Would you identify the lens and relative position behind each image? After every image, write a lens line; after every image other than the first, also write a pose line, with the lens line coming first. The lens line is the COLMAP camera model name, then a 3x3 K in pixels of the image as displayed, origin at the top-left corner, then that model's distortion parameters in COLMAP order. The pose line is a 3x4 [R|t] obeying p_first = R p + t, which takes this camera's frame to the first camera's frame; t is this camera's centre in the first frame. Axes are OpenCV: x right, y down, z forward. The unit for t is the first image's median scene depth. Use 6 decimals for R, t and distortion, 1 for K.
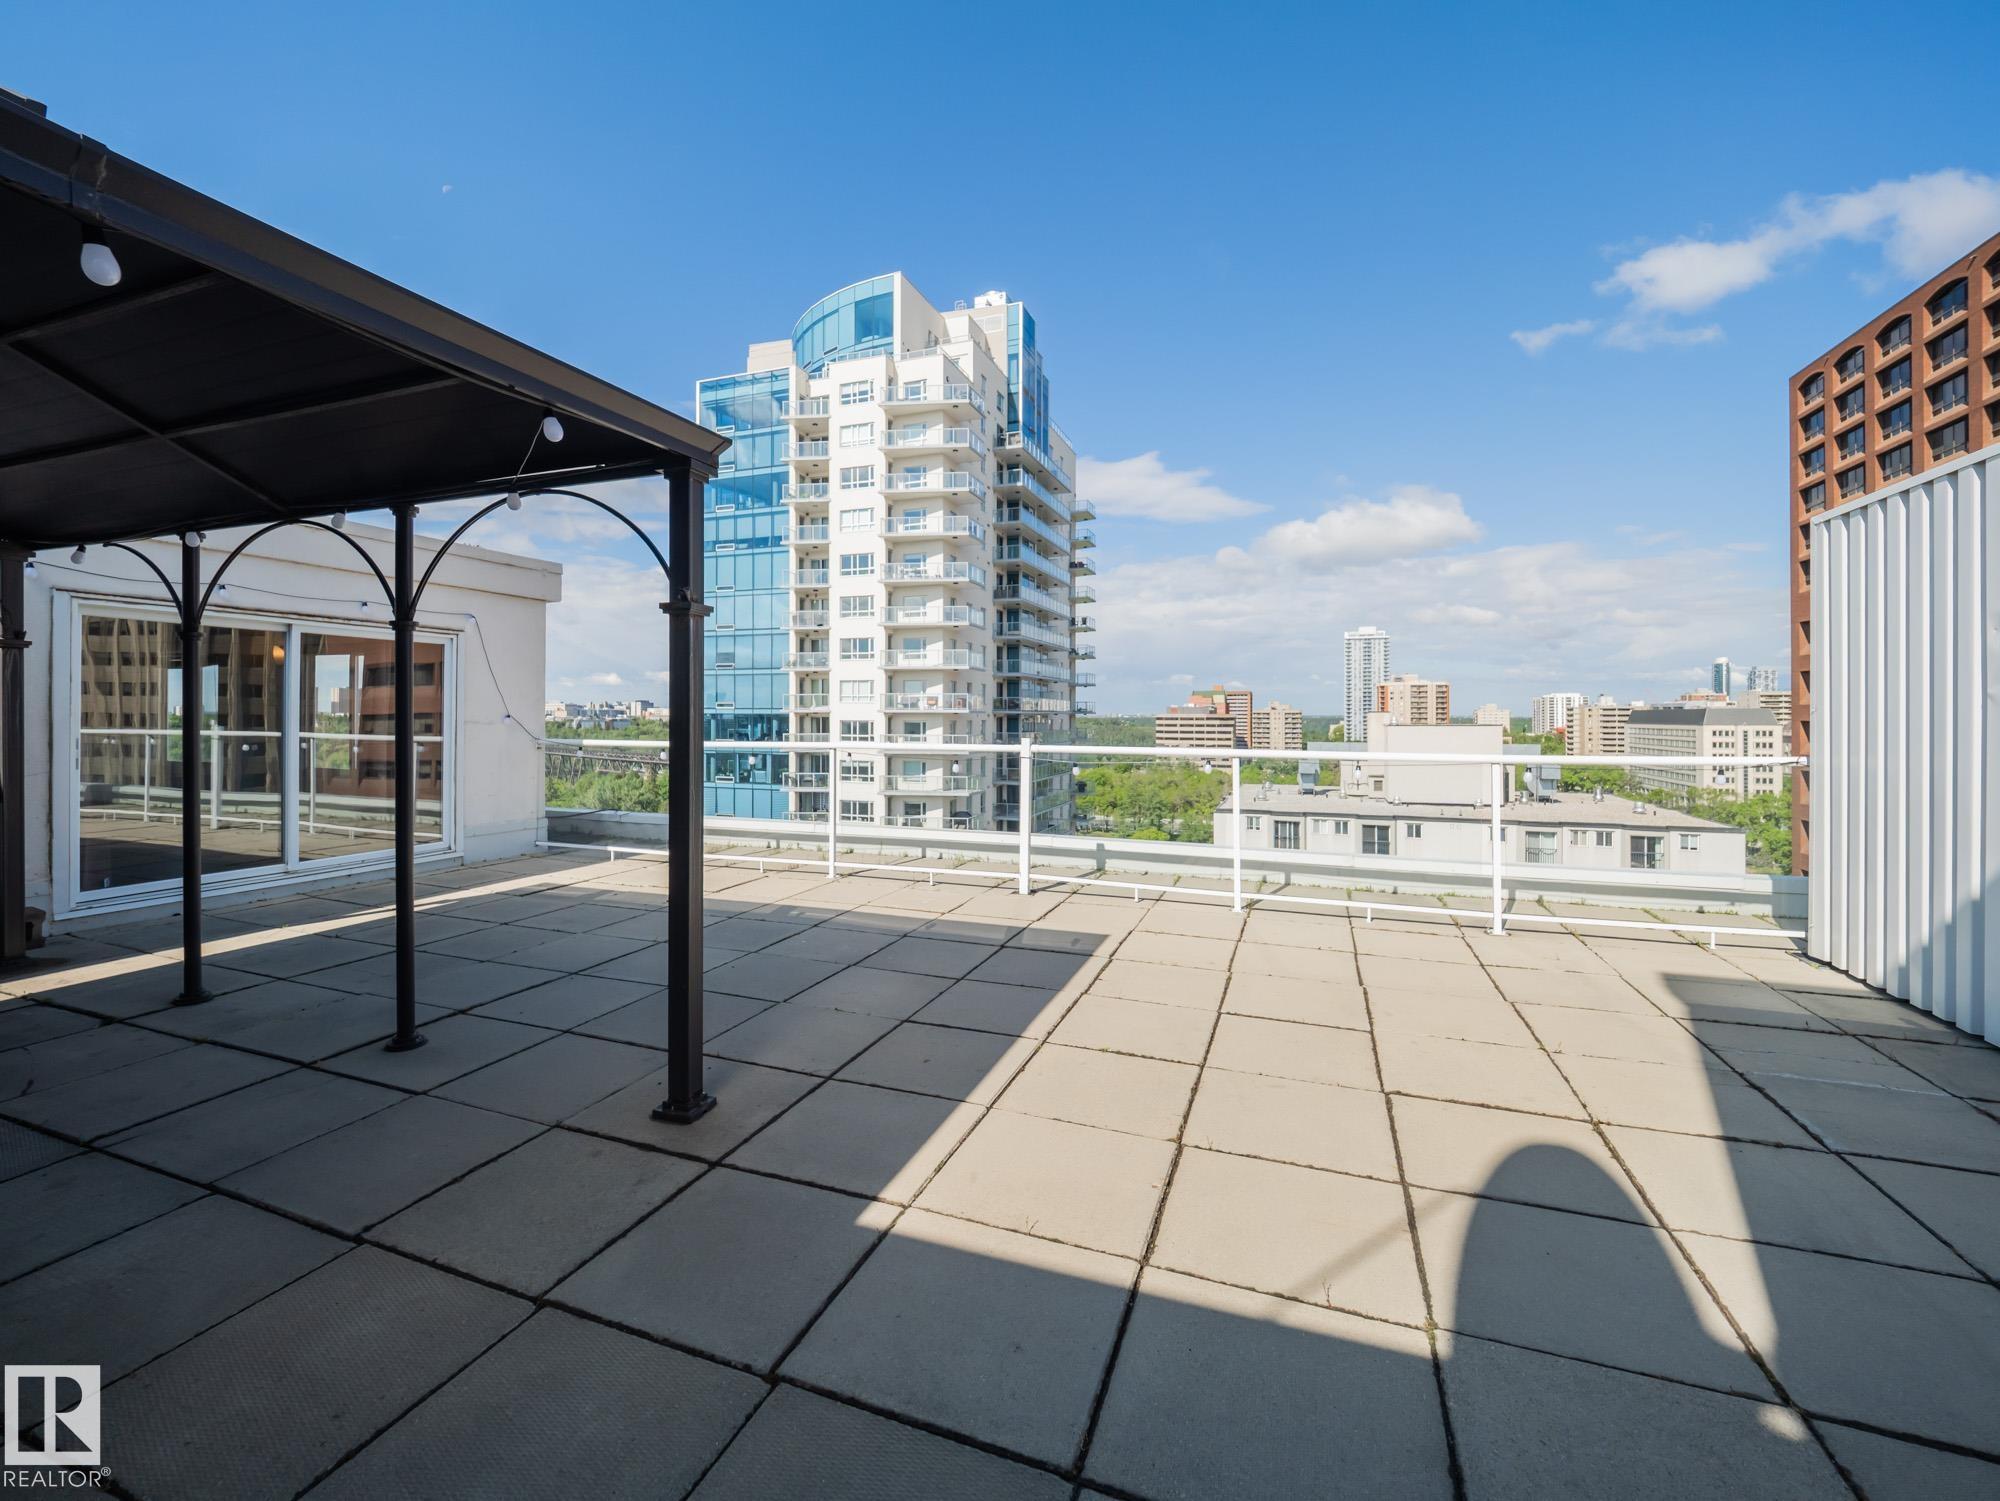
lens RADIAL K [[843.8, 0, 994.0], [0, 843.8, 743.8], [0, 0, 1]] dist [-0.000725, -0.004900]
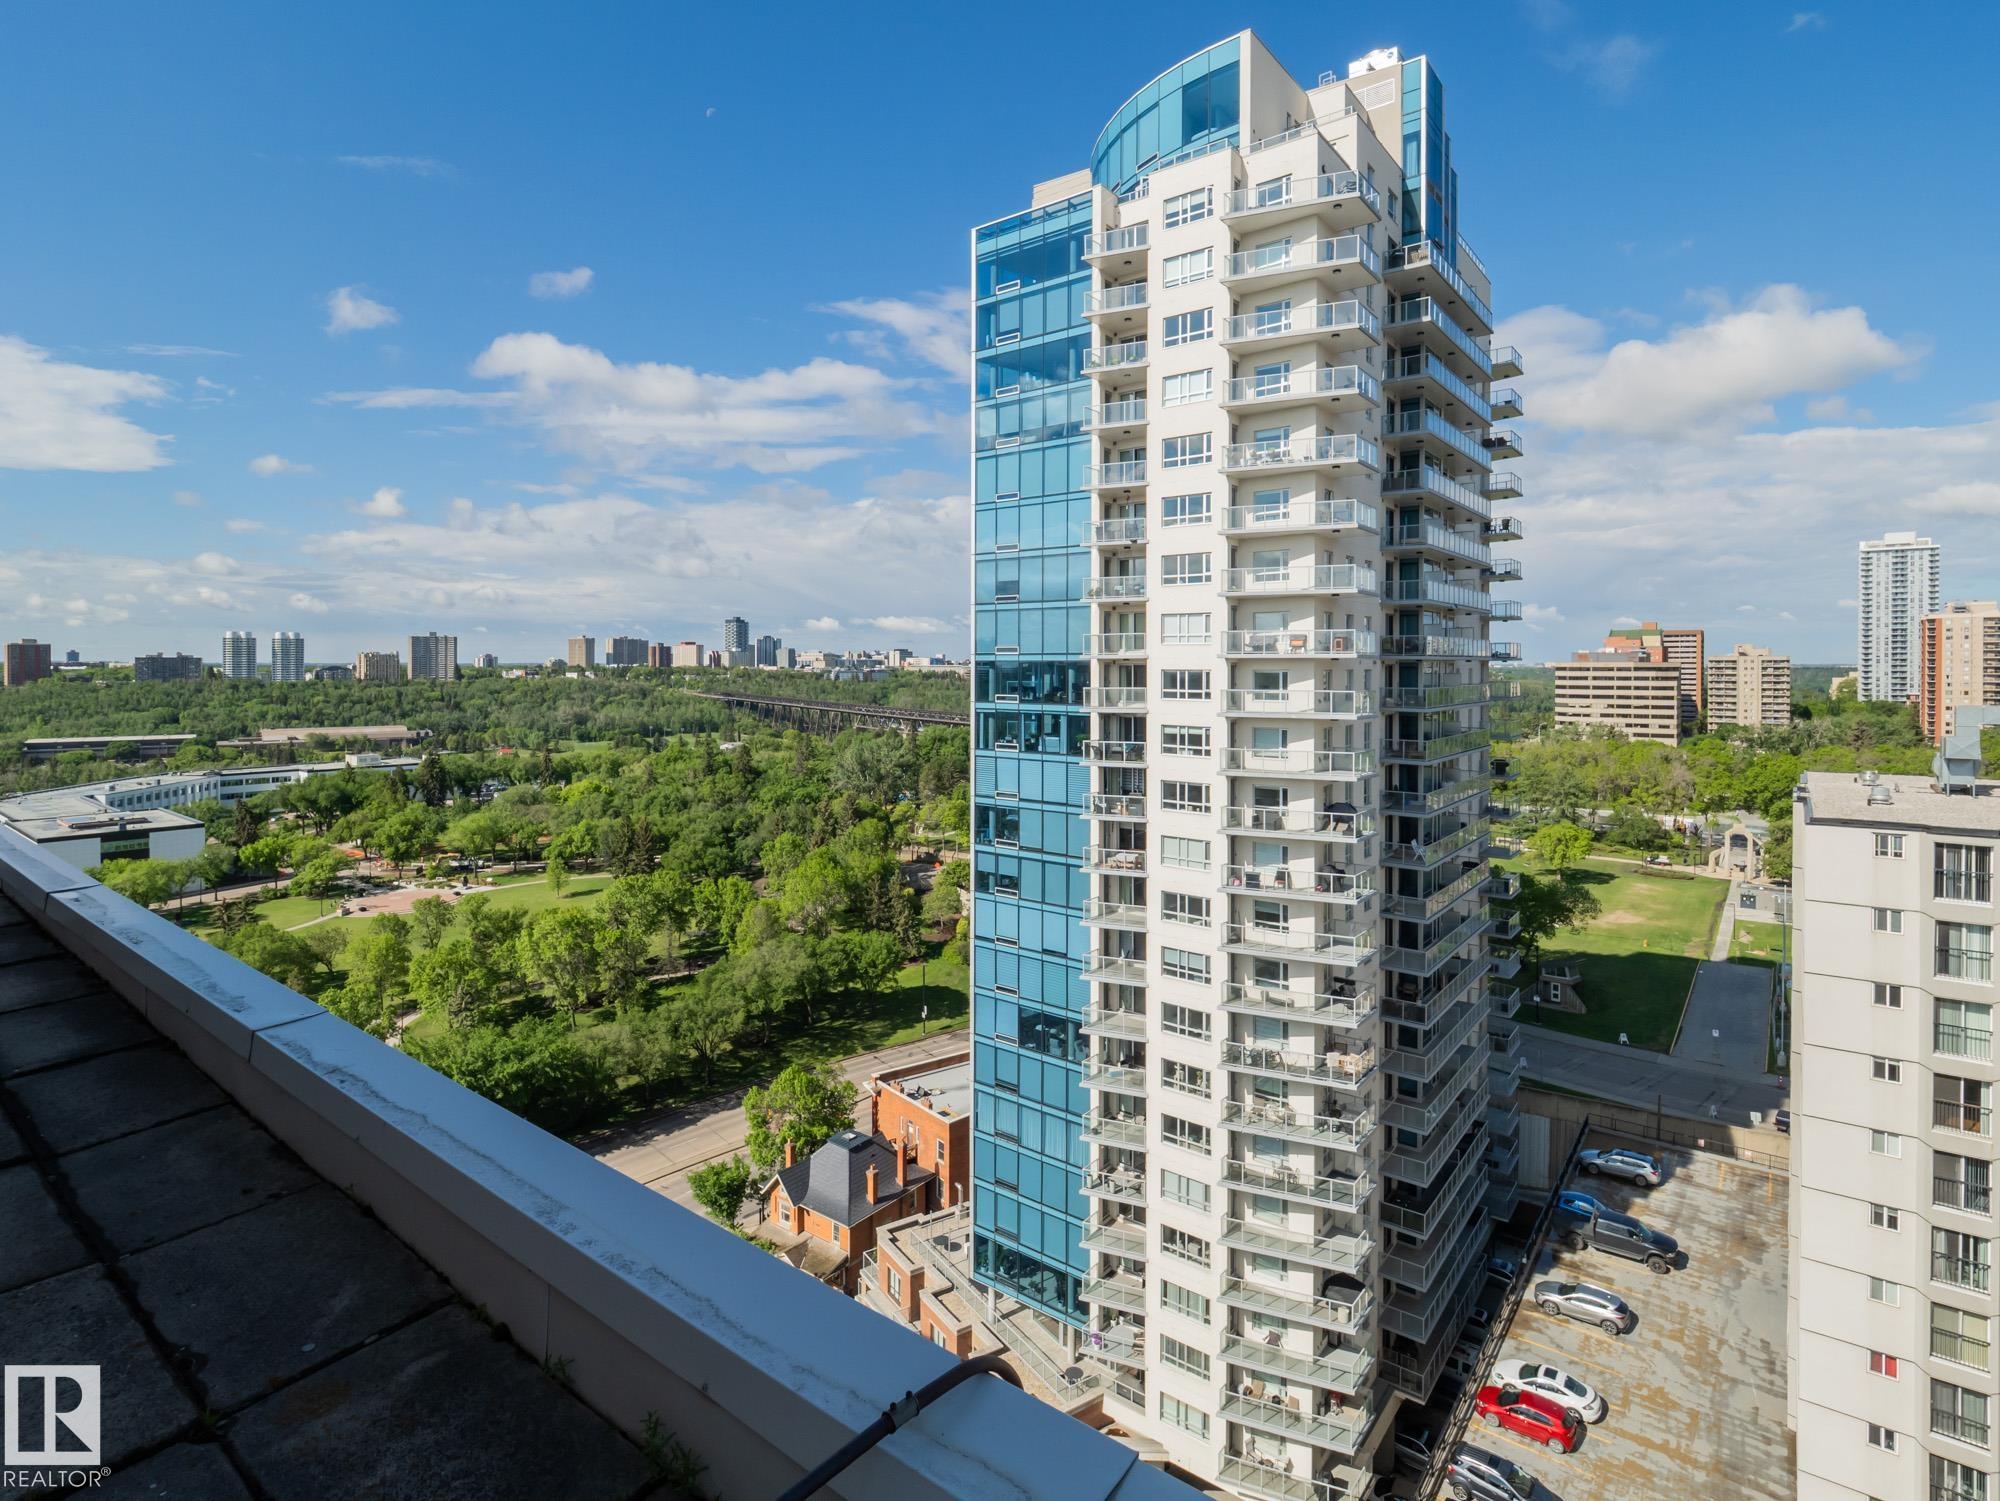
lens RADIAL K [[1009.9, 0, 997.9], [0, 1009.9, 730.1], [0, 0, 1]] dist [-0.003705, 0.000203]
pose [[0.955446, 0.016769, -0.294689, -0.054523], [-0.007851, 0.999475, 0.031421, -0.001616], [0.295061, -0.027707, 0.955077, 0.121170]]
